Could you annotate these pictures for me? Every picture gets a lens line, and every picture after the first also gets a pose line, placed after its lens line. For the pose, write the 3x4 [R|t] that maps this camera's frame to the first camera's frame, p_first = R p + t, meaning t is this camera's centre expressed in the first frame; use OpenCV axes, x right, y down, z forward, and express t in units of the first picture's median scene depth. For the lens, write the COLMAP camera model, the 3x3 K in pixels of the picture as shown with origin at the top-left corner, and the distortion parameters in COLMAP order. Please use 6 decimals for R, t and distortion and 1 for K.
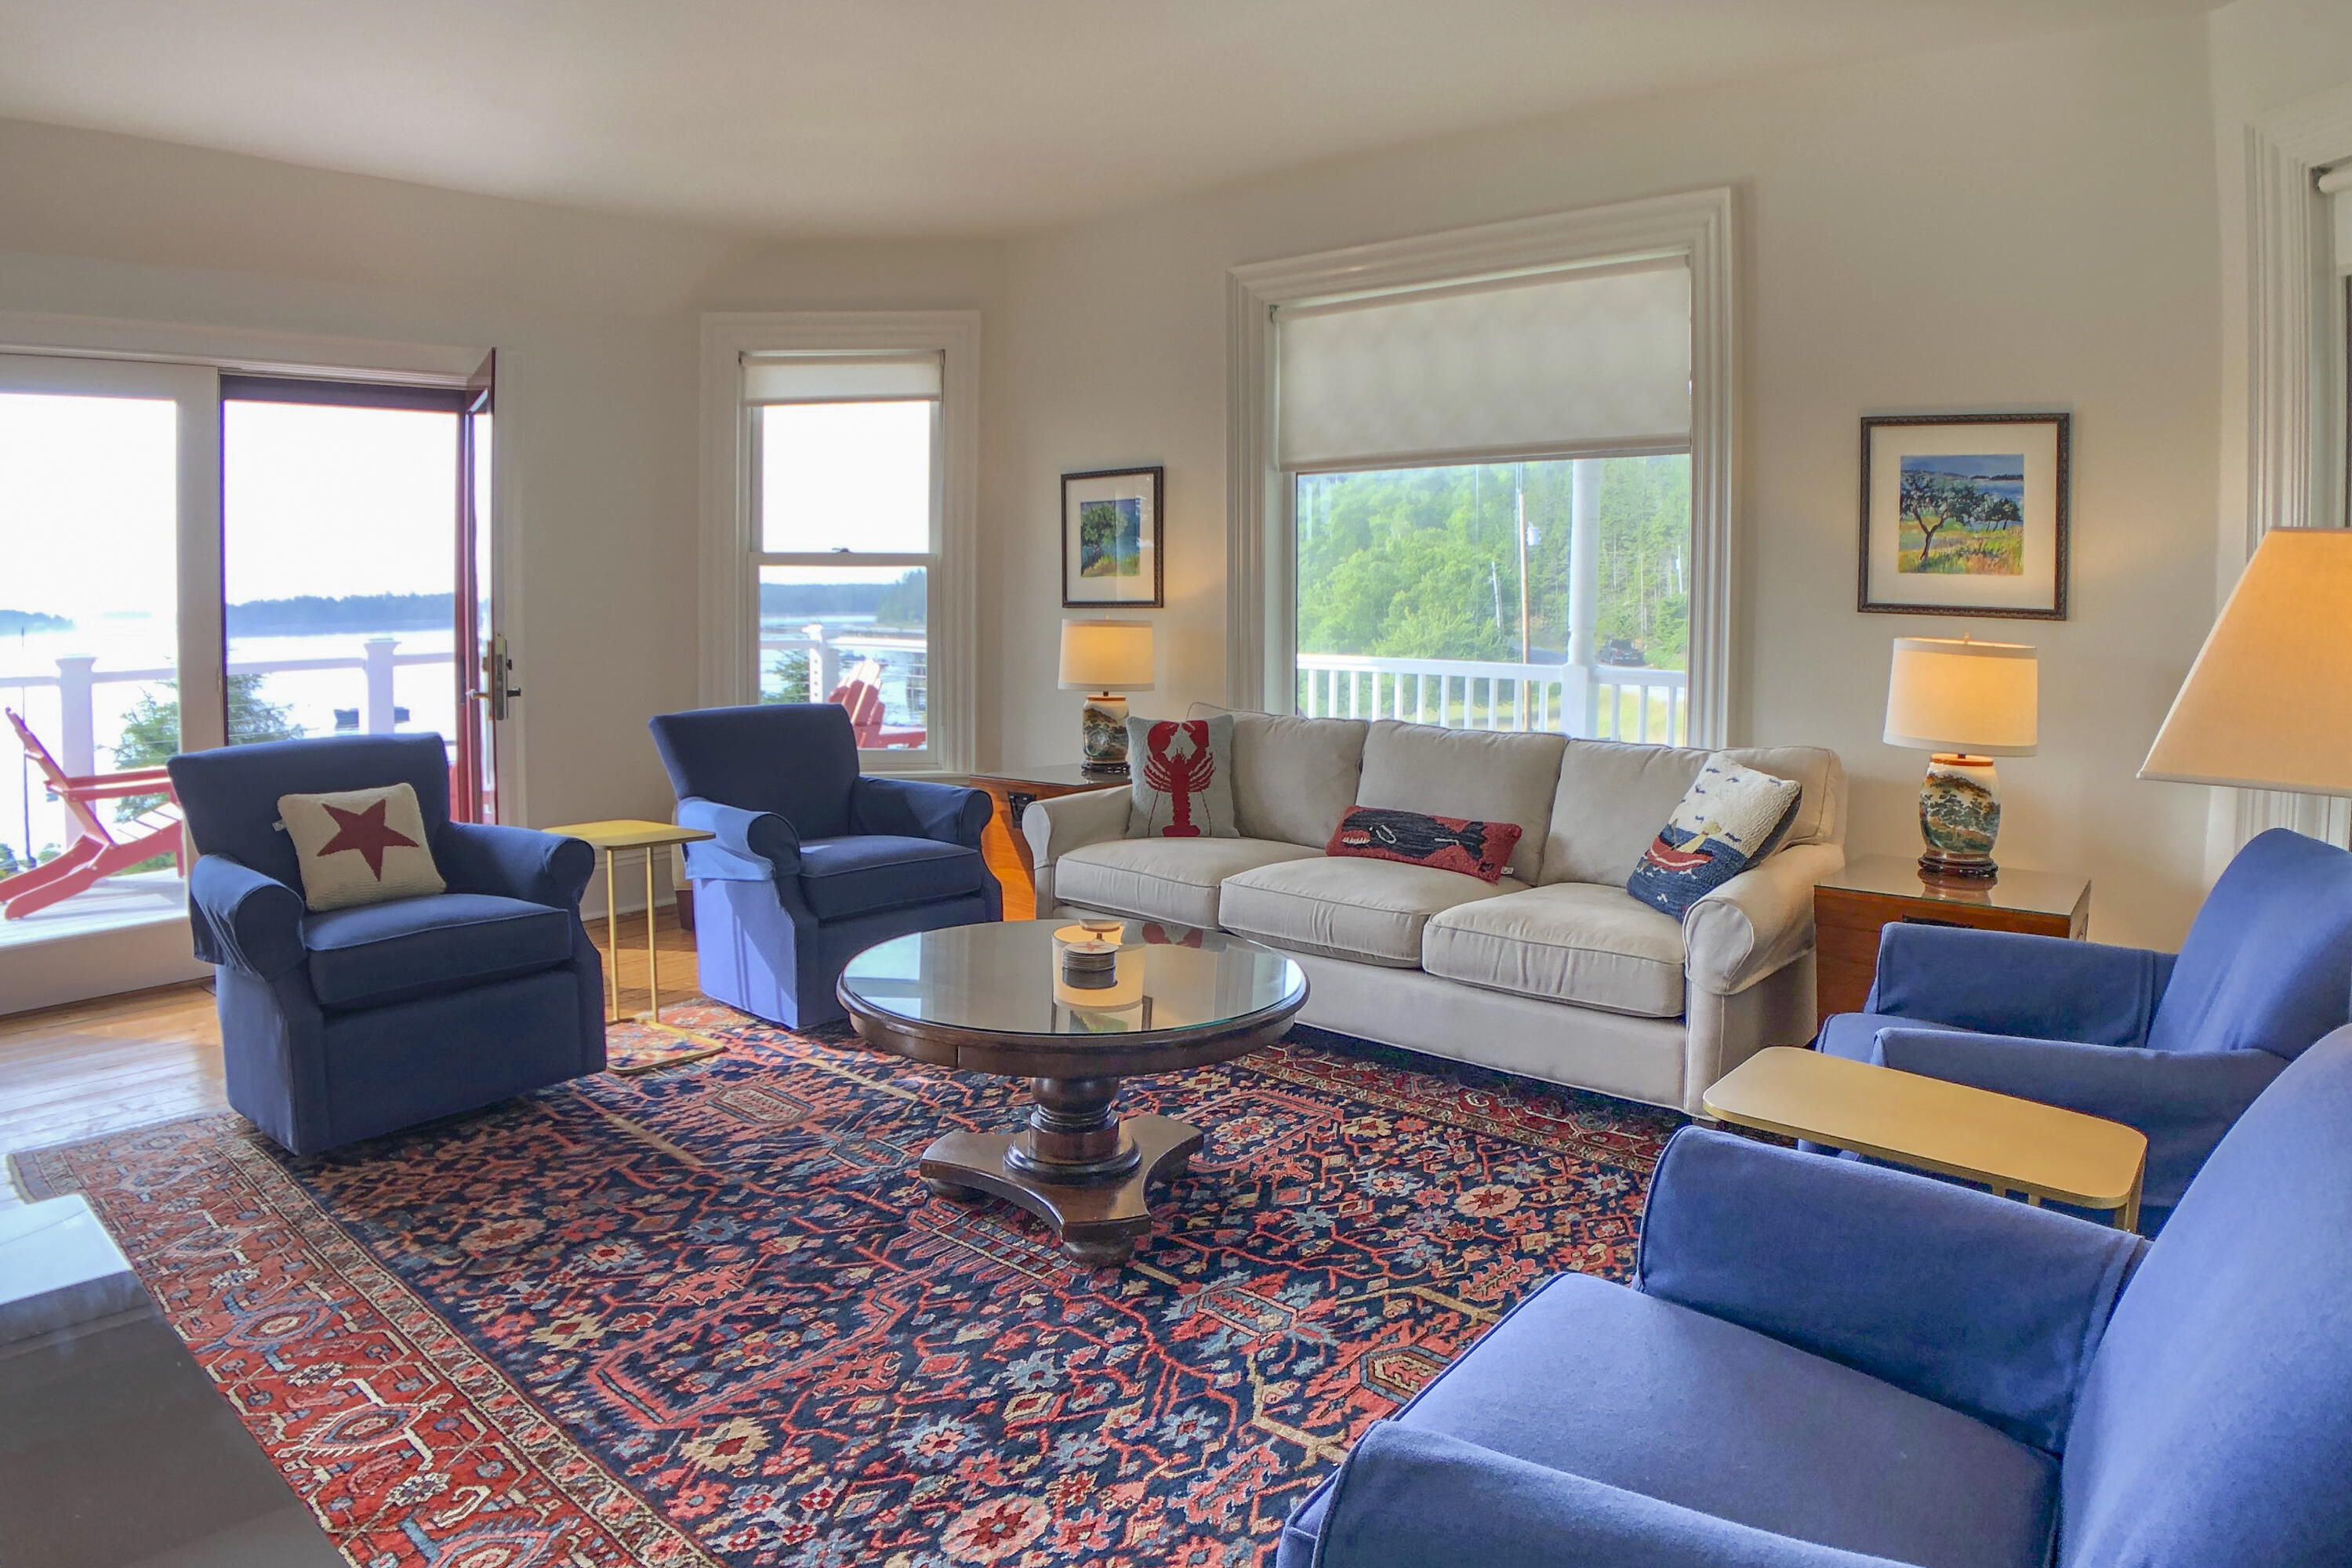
lens RADIAL K [[1898.8, 0, 1190.2], [0, 1898.8, 785.7], [0, 0, 1]] dist [-0.200830, -0.004420]
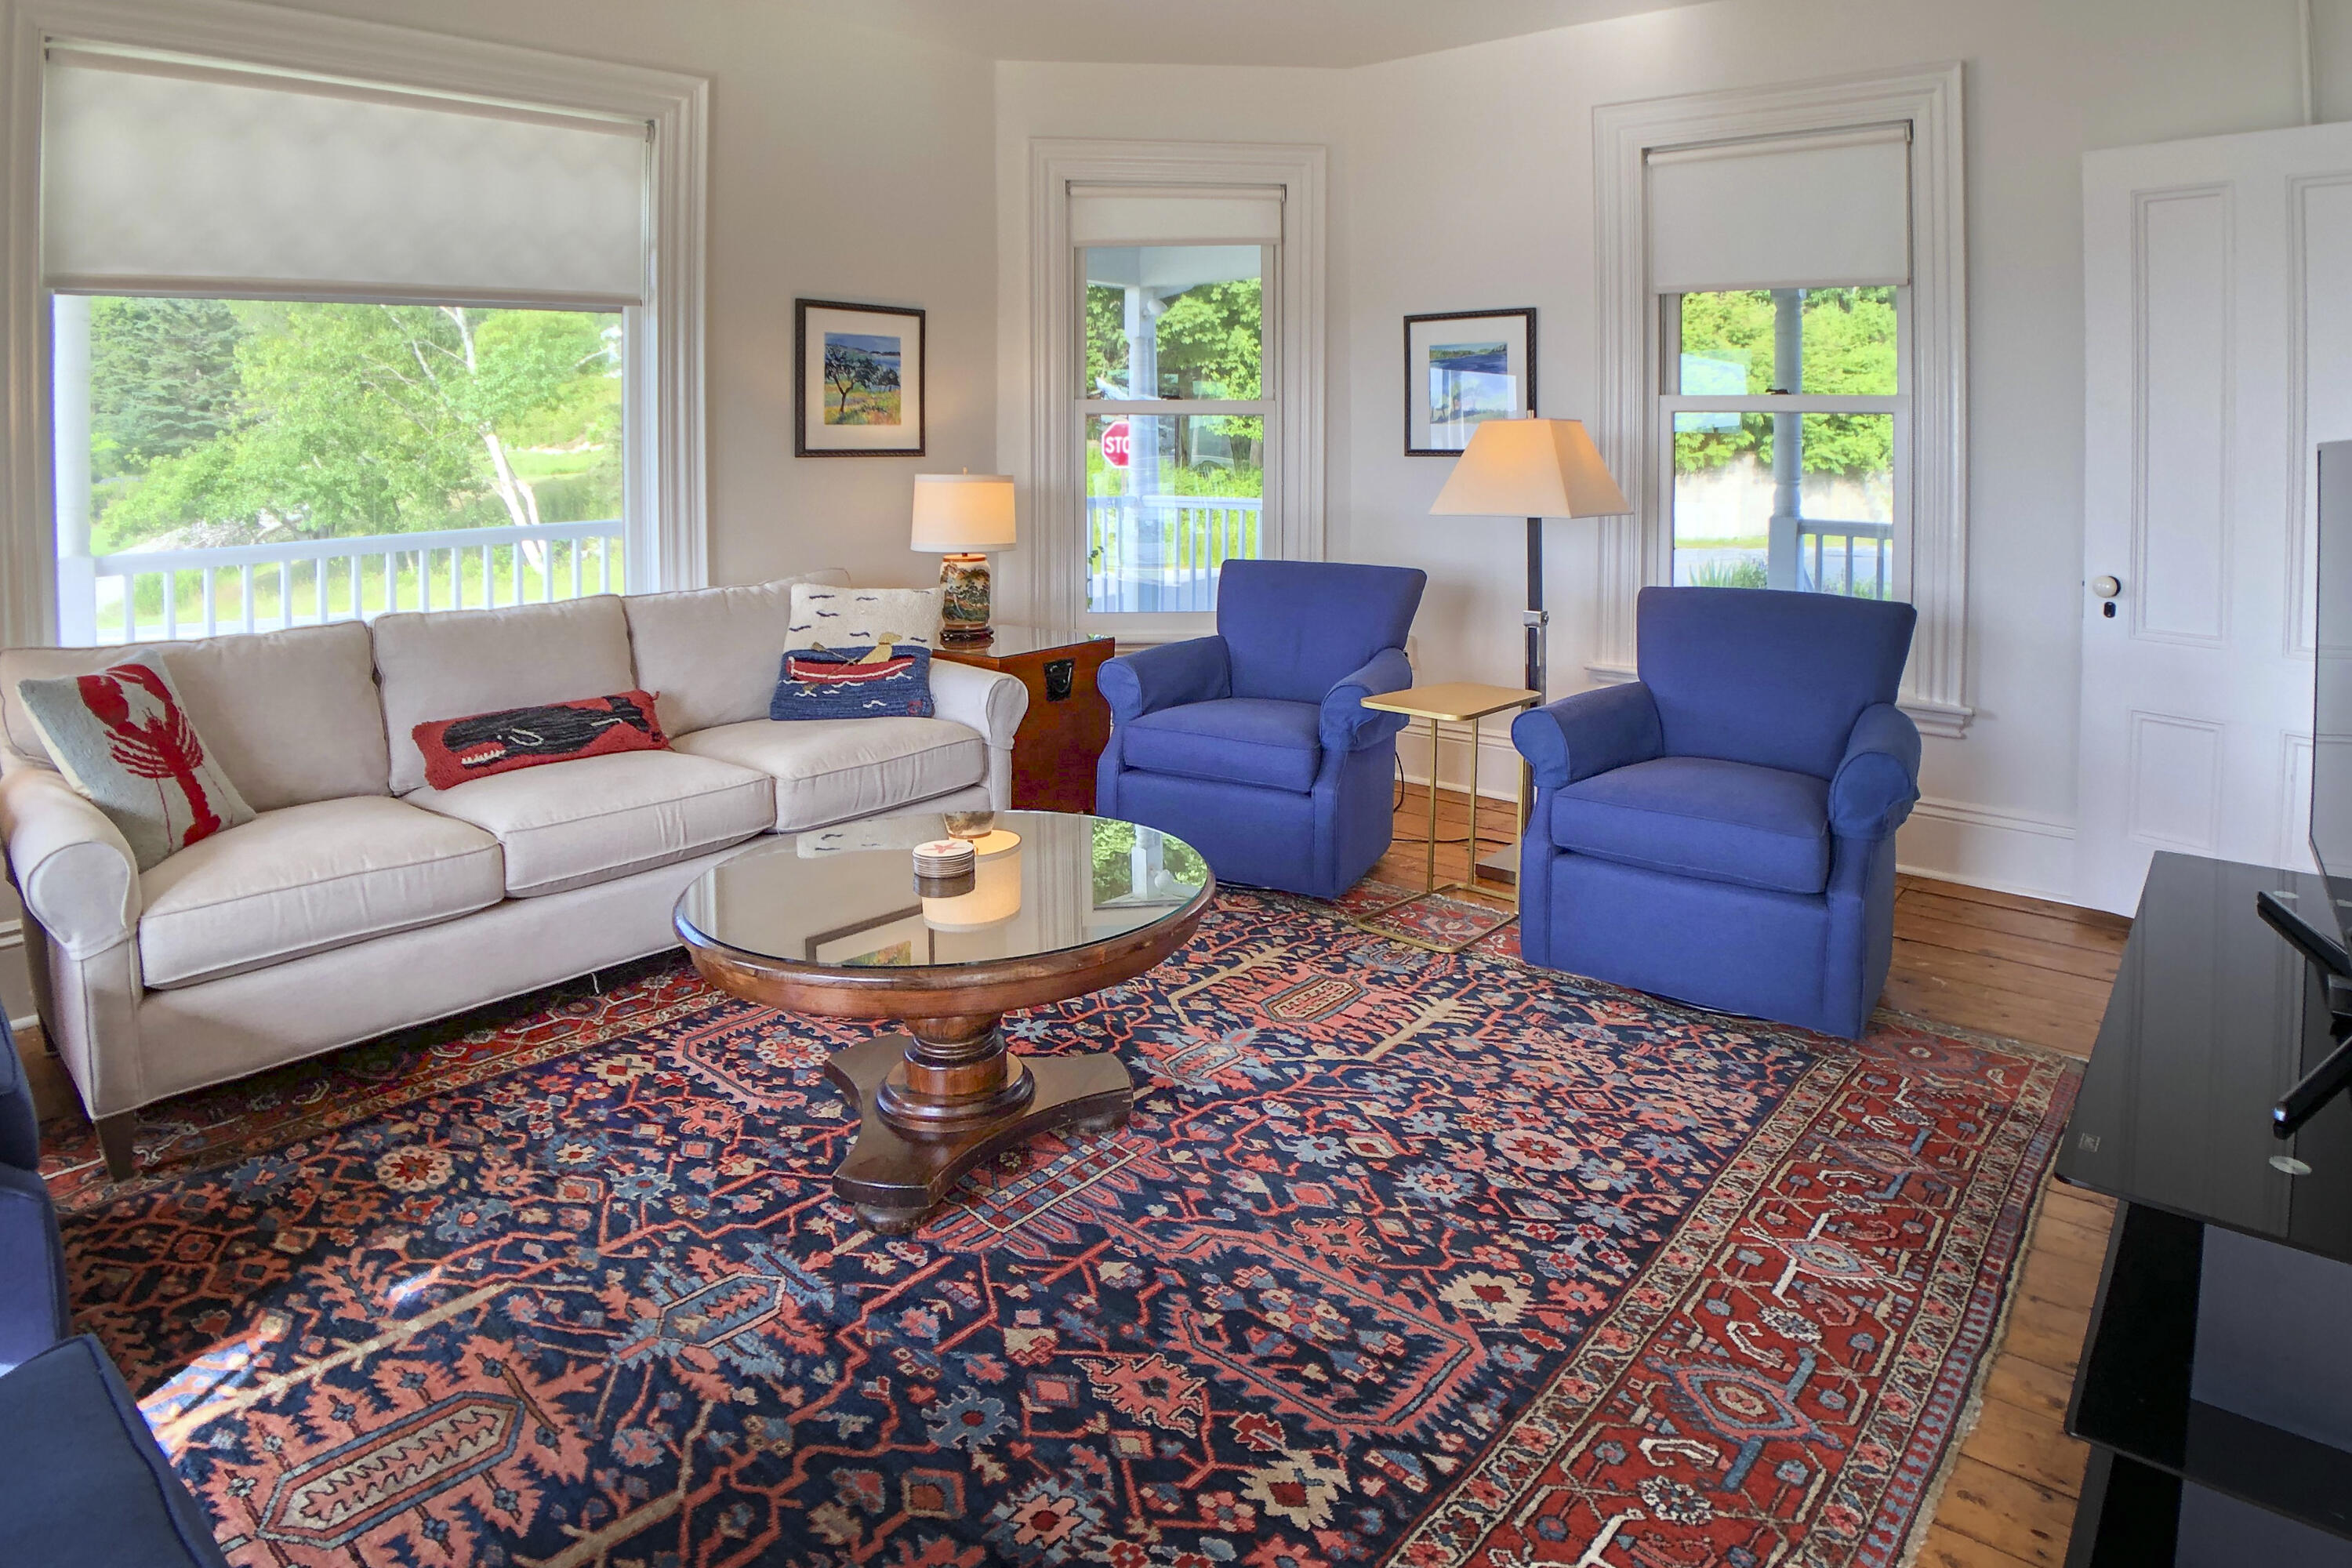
lens RADIAL K [[1898.8, 0, 1190.2], [0, 1898.8, 785.7], [0, 0, 1]] dist [-0.200830, -0.004420]
pose [[-0.303269, -0.167669, 0.938038, -0.995778], [0.098063, 0.973680, 0.205744, -0.122996], [-0.947846, 0.154382, -0.278845, 1.247090]]
